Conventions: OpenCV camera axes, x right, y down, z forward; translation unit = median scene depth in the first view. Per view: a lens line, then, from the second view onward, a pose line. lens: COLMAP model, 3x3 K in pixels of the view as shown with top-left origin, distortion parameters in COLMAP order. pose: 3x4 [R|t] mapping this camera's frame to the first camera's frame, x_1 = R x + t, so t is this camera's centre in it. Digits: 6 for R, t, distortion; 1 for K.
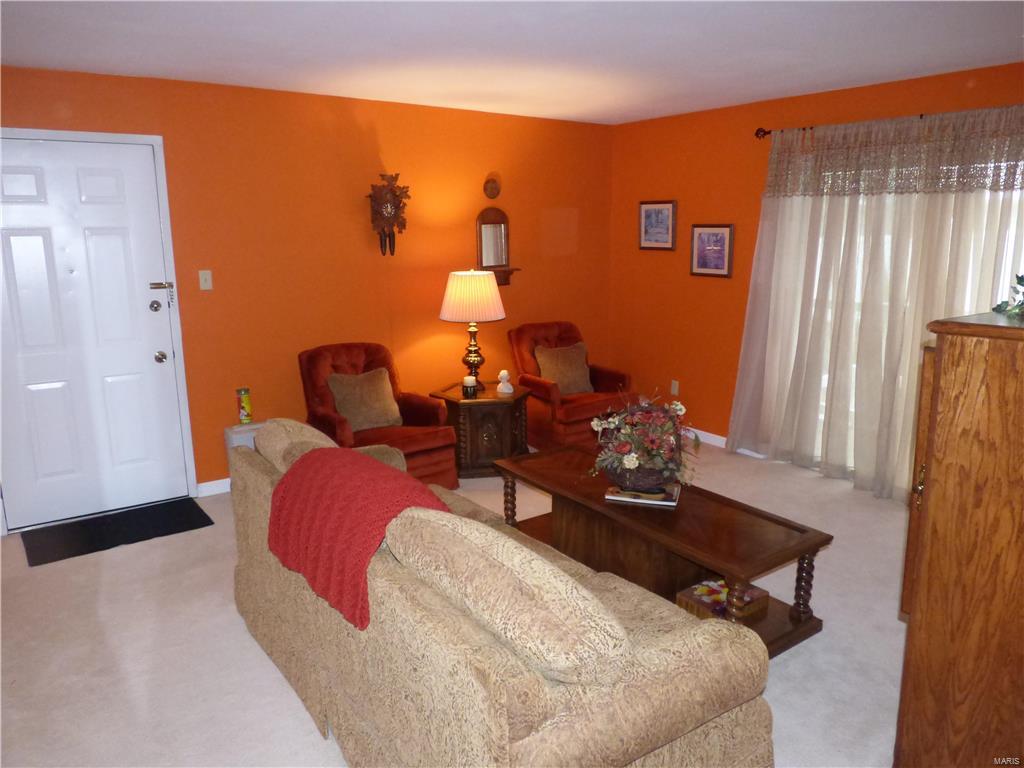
lens RADIAL K [[739.9, 0, 514.3], [0, 739.9, 381.9], [0, 0, 1]] dist [-0.024105, -0.002454]
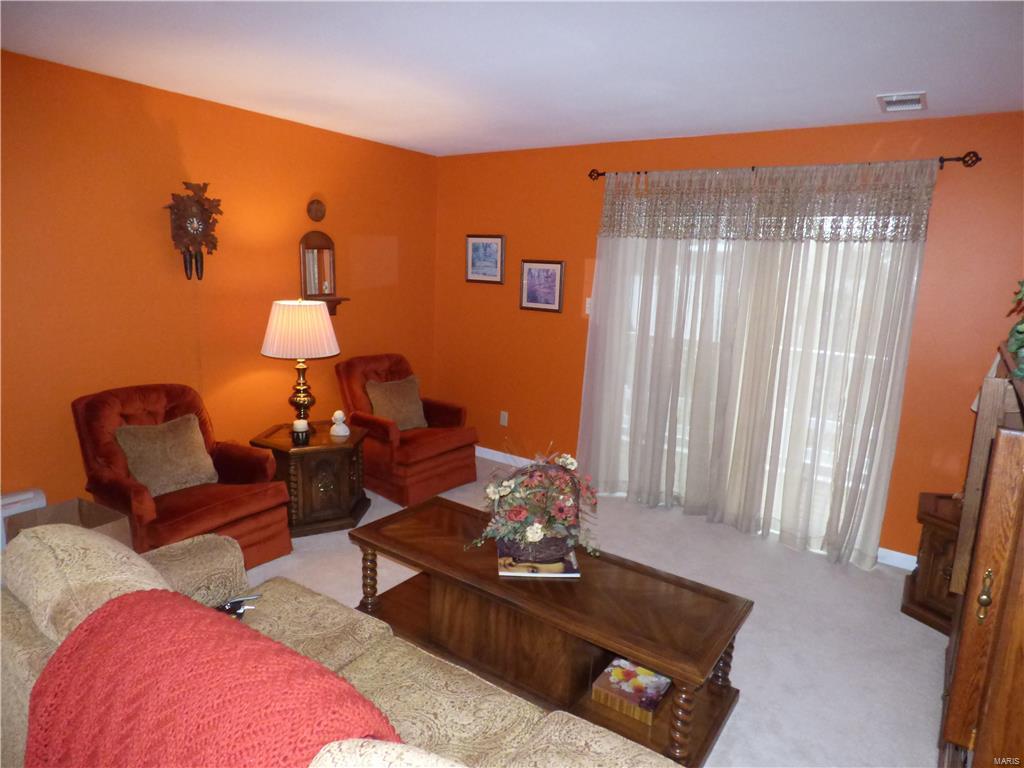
lens RADIAL K [[624.8, 0, 514.7], [0, 624.8, 382.4], [0, 0, 1]] dist [-0.008212, 0.000009]
pose [[0.942765, -0.017270, 0.333010, -0.069143], [0.021491, 0.999729, -0.008994, -0.041974], [-0.332764, 0.015636, 0.942880, 0.221918]]
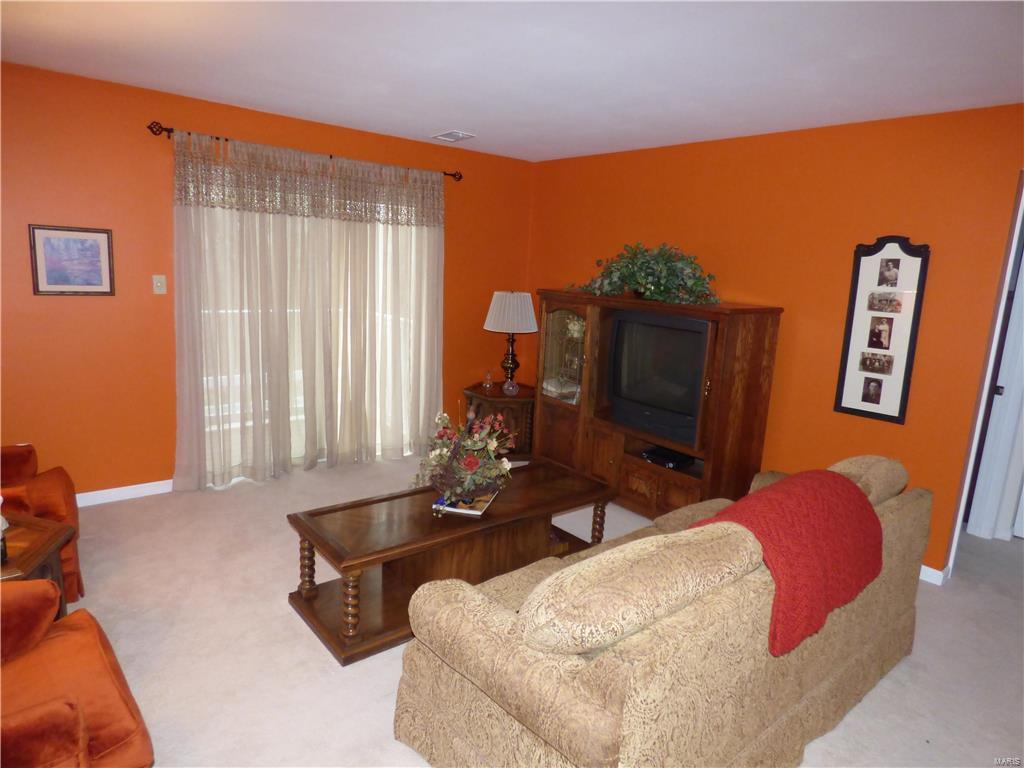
lens RADIAL K [[624.8, 0, 509.6], [0, 624.8, 377.6], [0, 0, 1]] dist [-0.008212, 0.000009]
pose [[-0.061680, -0.174812, 0.982668, -0.483158], [0.158424, 0.970346, 0.182564, -0.122410], [-0.985443, 0.166938, -0.032157, 0.678029]]
